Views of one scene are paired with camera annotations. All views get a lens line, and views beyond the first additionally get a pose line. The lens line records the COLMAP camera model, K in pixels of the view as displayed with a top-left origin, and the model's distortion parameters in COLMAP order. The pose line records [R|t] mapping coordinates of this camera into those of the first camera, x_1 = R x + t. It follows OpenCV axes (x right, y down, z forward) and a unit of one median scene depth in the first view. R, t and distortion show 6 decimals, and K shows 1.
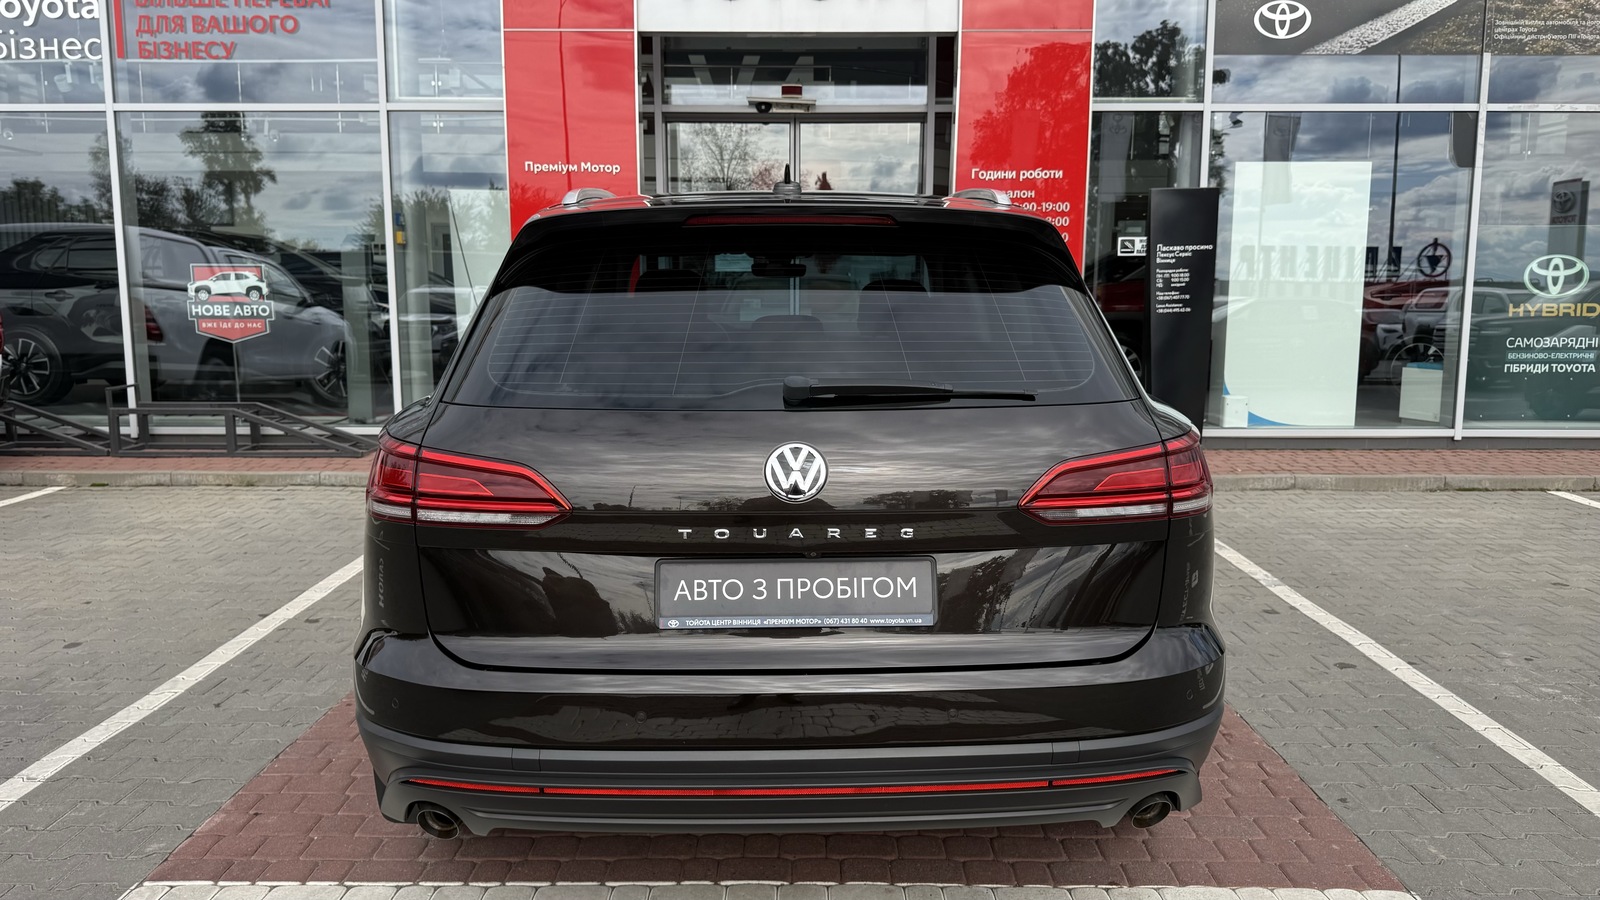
lens RADIAL K [[1138.6, 0, 800.0], [0, 1138.6, 450.0], [0, 0, 1]] dist [-0.003284, -0.000907]
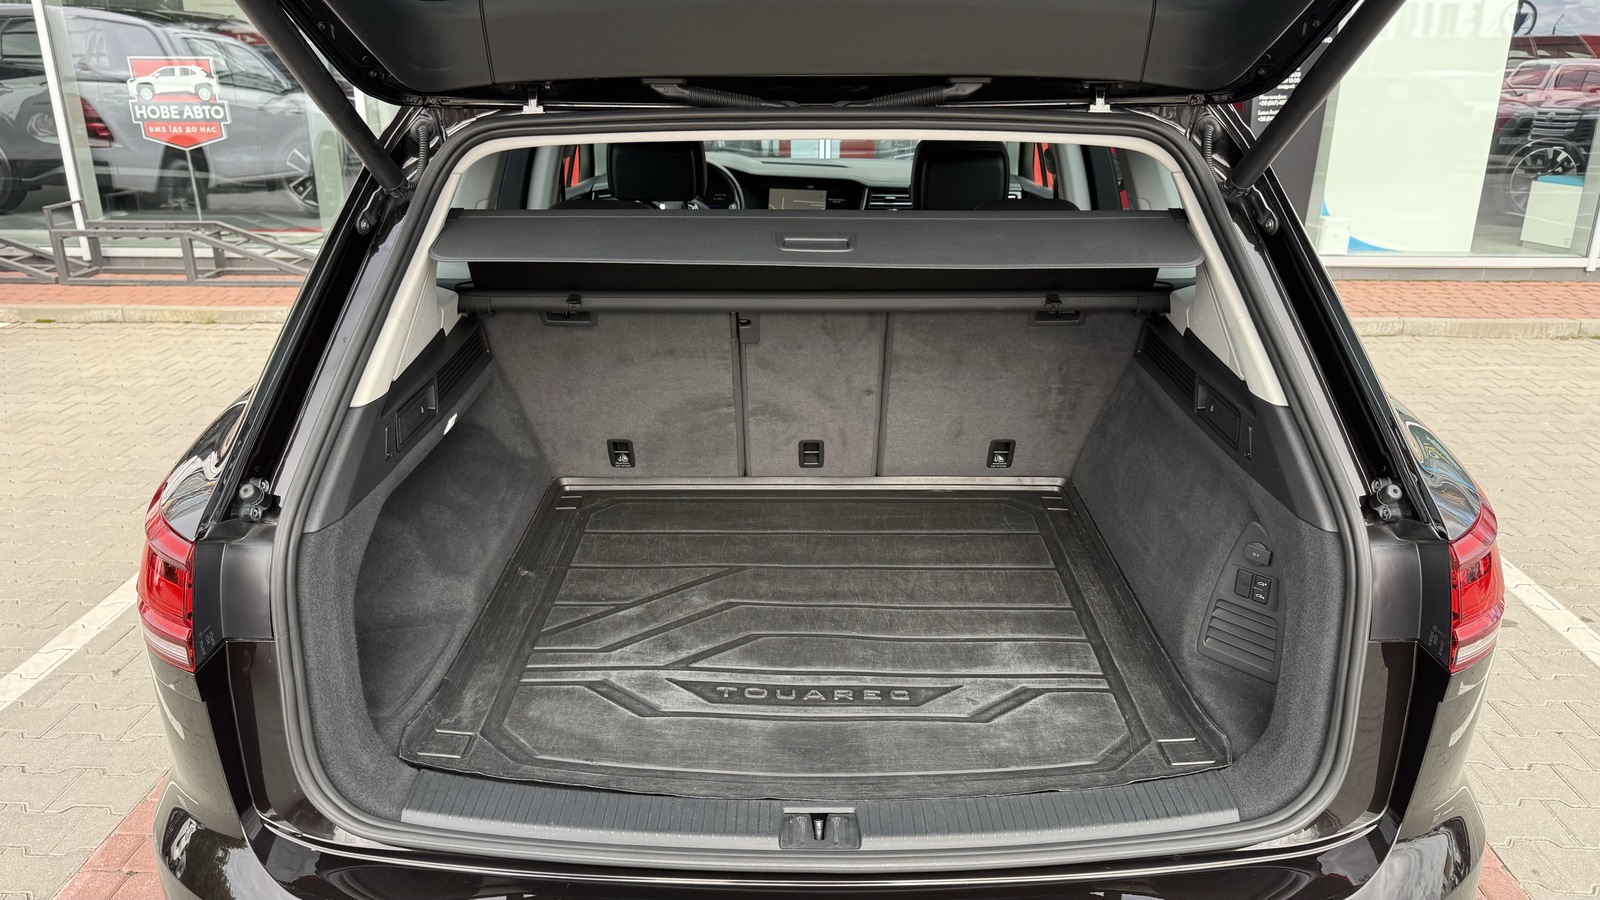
lens RADIAL K [[1137.6, 0, 799.7], [0, 1137.6, 453.3], [0, 0, 1]] dist [-0.000487, -0.003482]
pose [[0.999626, 0.009455, -0.025658, -0.000150], [-0.004142, 0.979845, 0.199717, -0.045465], [0.027029, -0.199536, 0.979518, 0.114467]]
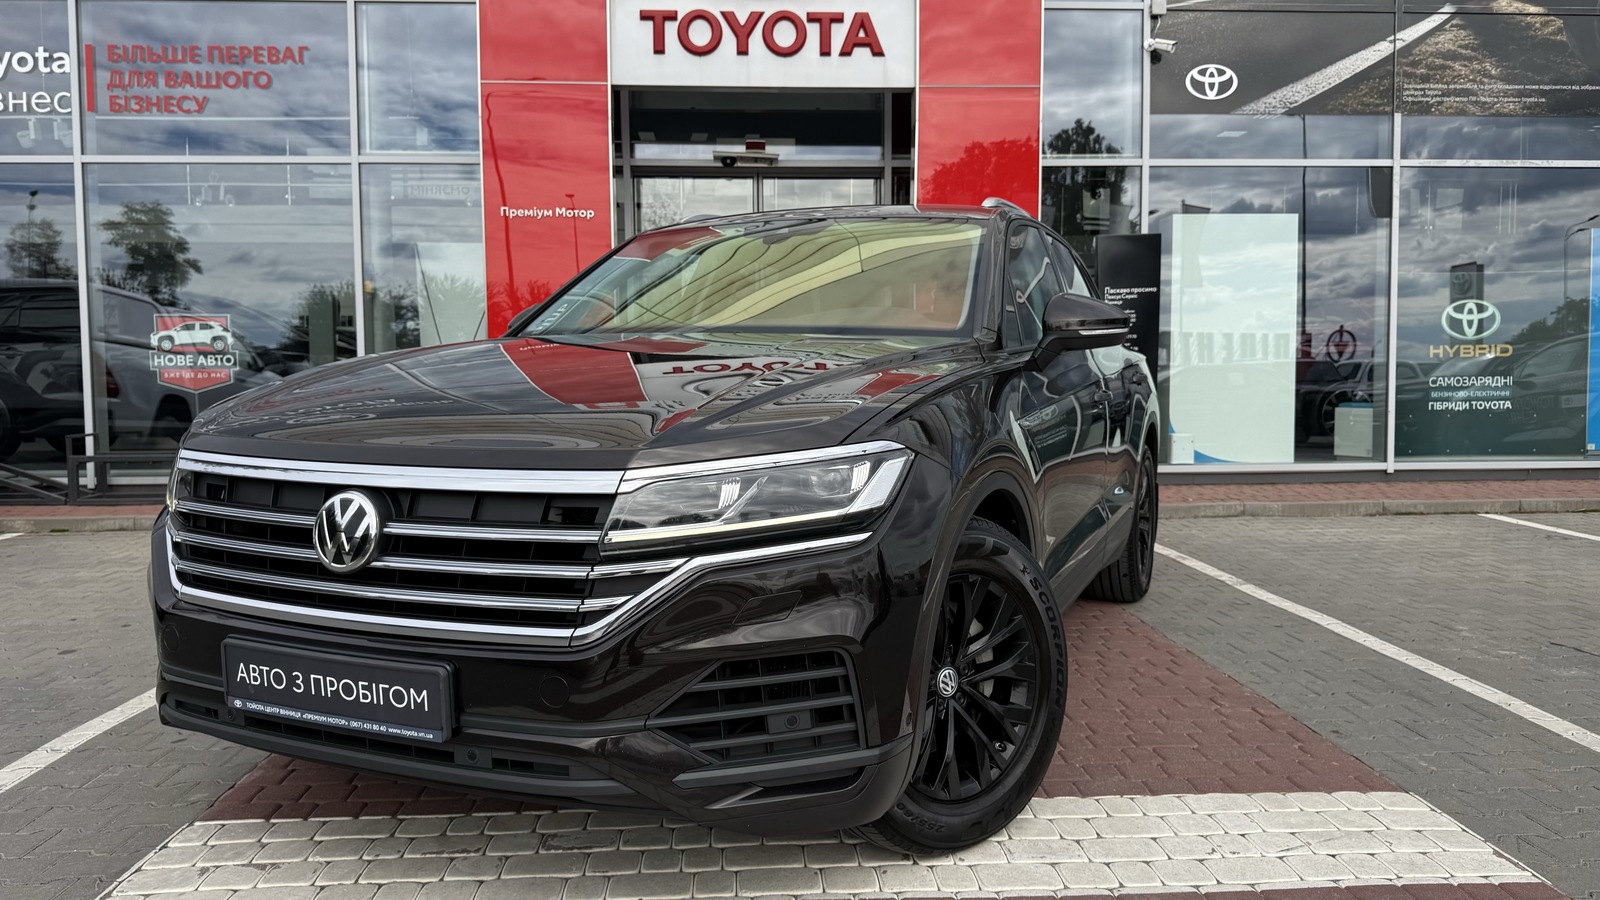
lens RADIAL K [[1137.6, 0, 799.1], [0, 1137.6, 453.5], [0, 0, 1]] dist [0.002781, -0.007153]
pose [[0.998173, -0.012209, 0.059170, -0.032612], [0.016703, 0.996963, -0.076059, 0.046787], [-0.058062, 0.076908, 0.995346, -0.020485]]
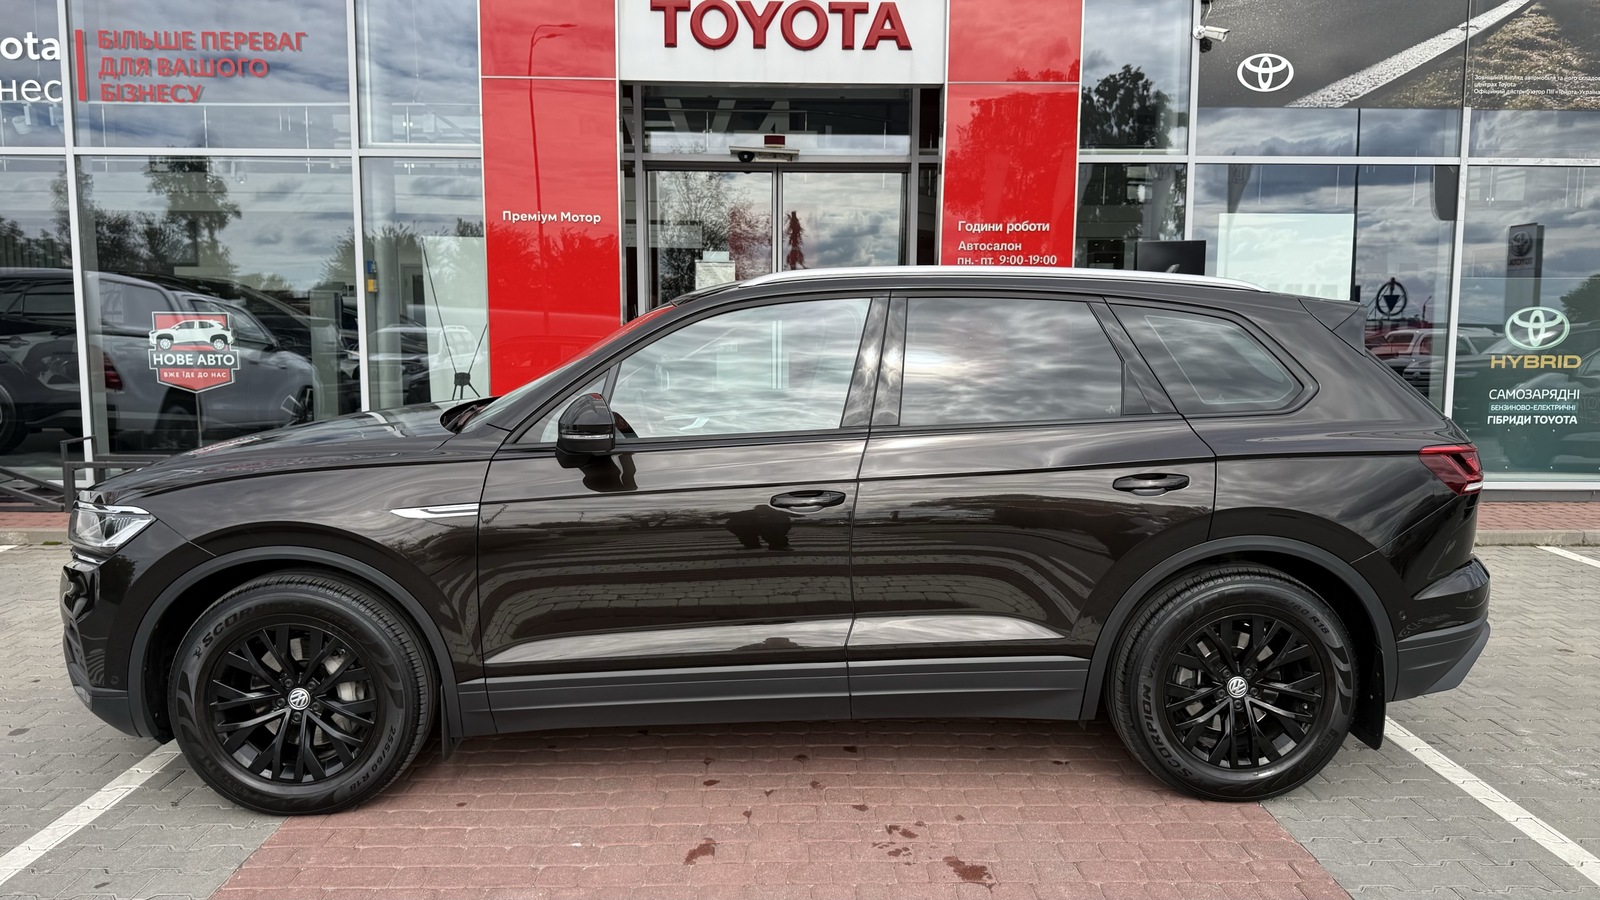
lens RADIAL K [[1135.0, 0, 800.0], [0, 1135.0, 452.9], [0, 0, 1]] dist [0.005106, -0.007797]
pose [[0.999602, -0.000159, 0.028217, -0.012979], [0.000953, 0.999604, -0.028137, -0.016746], [-0.028201, 0.028153, 0.999206, 0.023077]]
